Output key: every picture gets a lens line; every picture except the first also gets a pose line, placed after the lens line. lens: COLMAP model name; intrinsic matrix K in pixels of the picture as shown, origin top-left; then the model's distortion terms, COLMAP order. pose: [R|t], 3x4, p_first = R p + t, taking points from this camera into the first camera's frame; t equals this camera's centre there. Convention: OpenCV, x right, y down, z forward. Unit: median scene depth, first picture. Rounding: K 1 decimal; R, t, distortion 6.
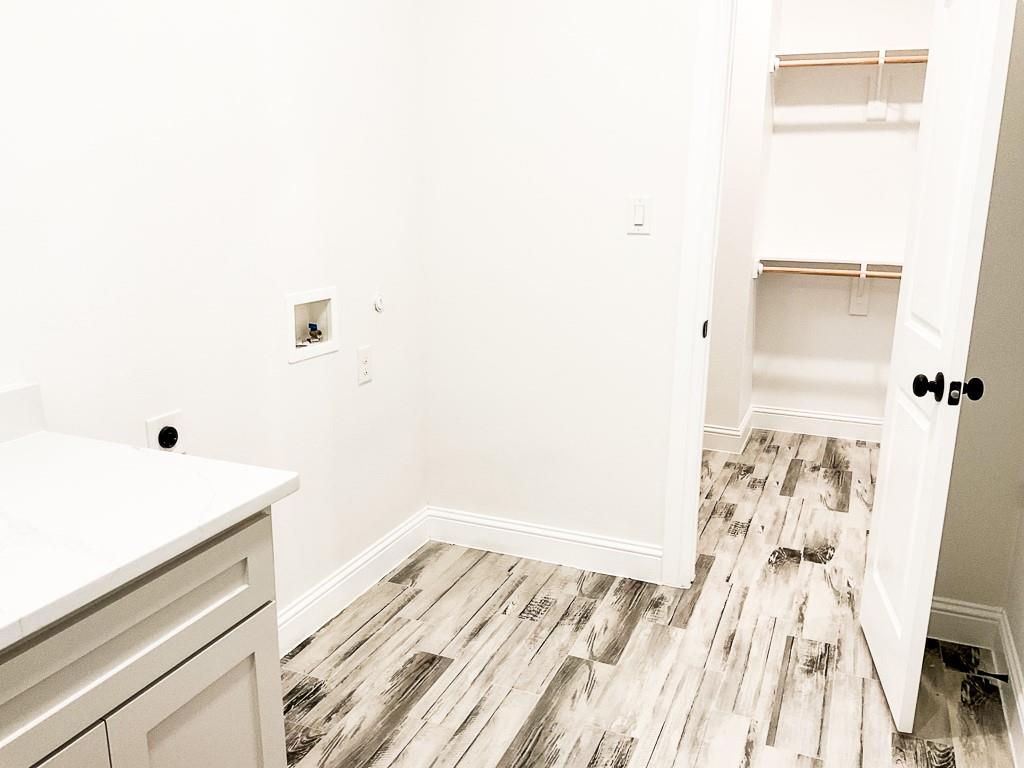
lens RADIAL K [[874.5, 0, 512.0], [0, 874.5, 384.0], [0, 0, 1]] dist [-0.017898, -0.008645]
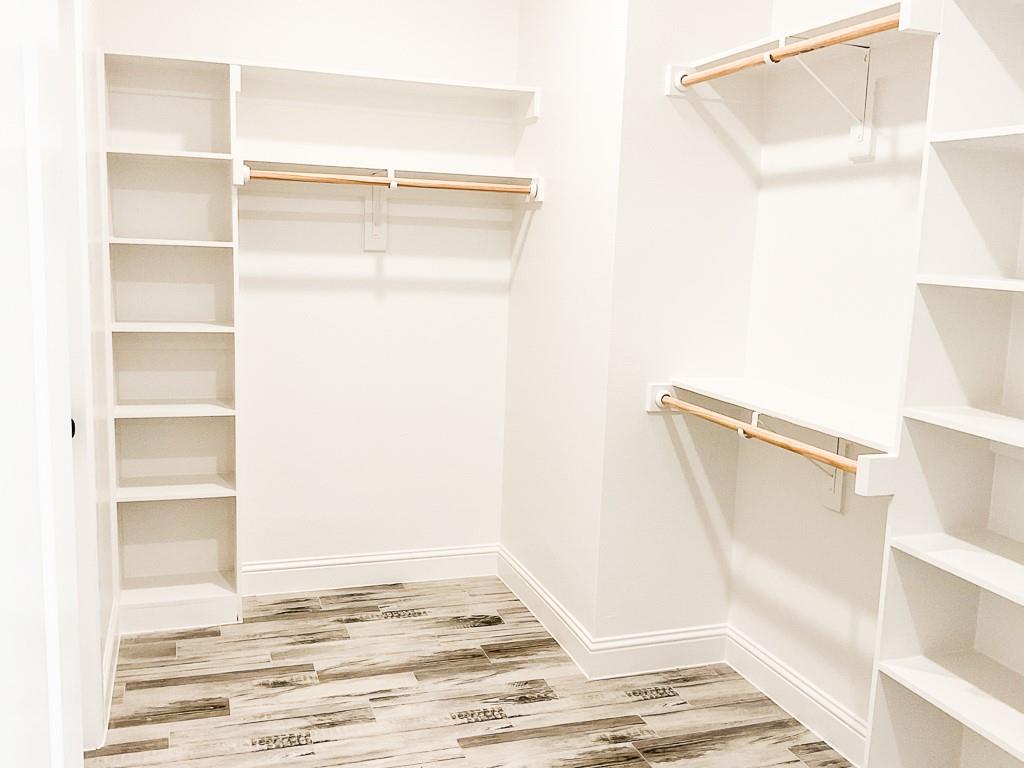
lens RADIAL K [[952.7, 0, 512.0], [0, 952.7, 384.0], [0, 0, 1]] dist [0.010365, 0.000879]
pose [[0.674180, 0.122768, -0.728292, 0.729269], [-0.209577, 0.977355, -0.029253, -0.102364], [0.708208, 0.172355, 0.684642, 0.460040]]
